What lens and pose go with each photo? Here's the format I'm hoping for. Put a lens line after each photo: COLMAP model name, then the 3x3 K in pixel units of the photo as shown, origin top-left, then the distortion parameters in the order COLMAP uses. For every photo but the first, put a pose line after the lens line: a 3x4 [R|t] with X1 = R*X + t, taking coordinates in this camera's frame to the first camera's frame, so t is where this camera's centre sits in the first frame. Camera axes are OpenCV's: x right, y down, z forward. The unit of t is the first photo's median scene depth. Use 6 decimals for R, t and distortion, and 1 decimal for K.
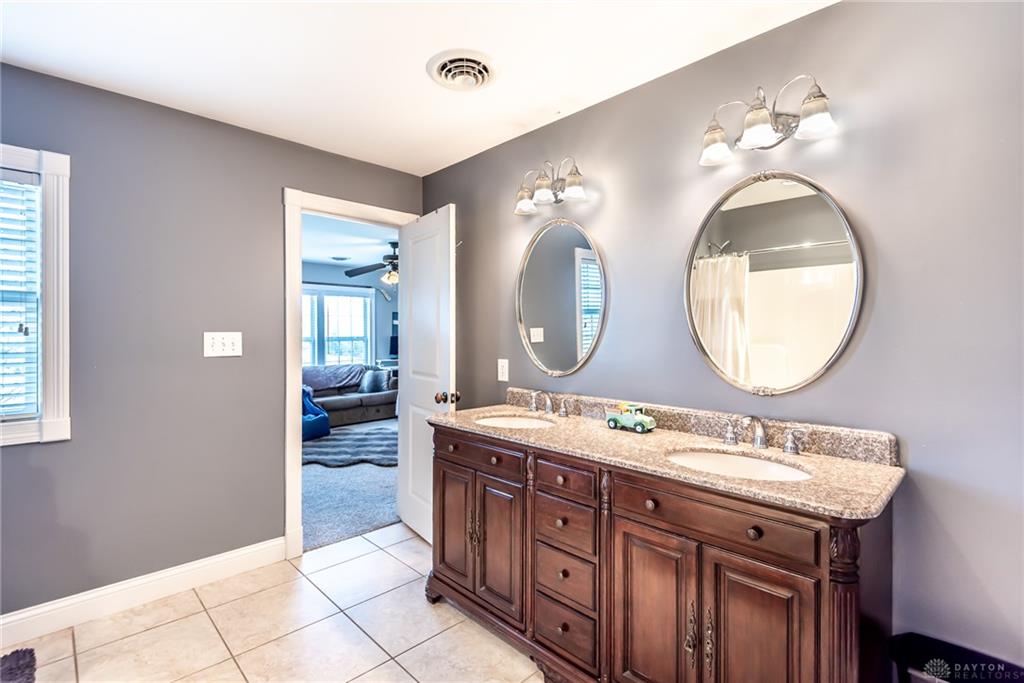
lens RADIAL K [[483.9, 0, 512.0], [0, 483.9, 335.9], [0, 0, 1]] dist [-0.002990, -0.001029]
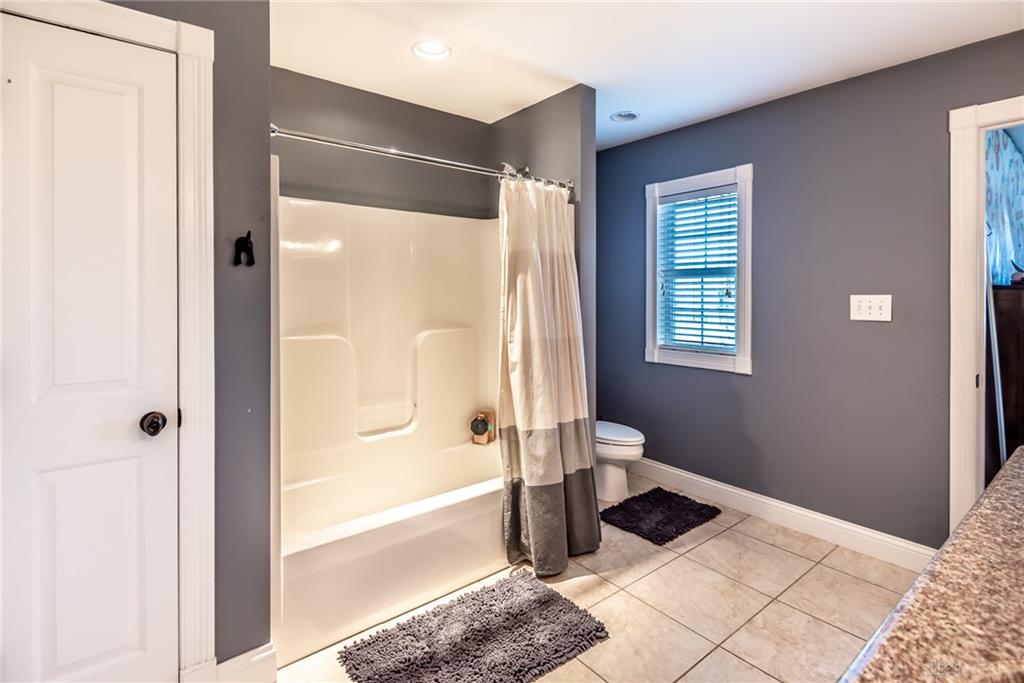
lens RADIAL K [[483.9, 0, 504.3], [0, 483.9, 298.7], [0, 0, 1]] dist [-0.002990, -0.001029]
pose [[-0.114675, 0.008281, -0.993369, 0.469917], [-0.001721, 0.999962, 0.008535, -0.008234], [0.993402, 0.002689, -0.114656, 0.446863]]
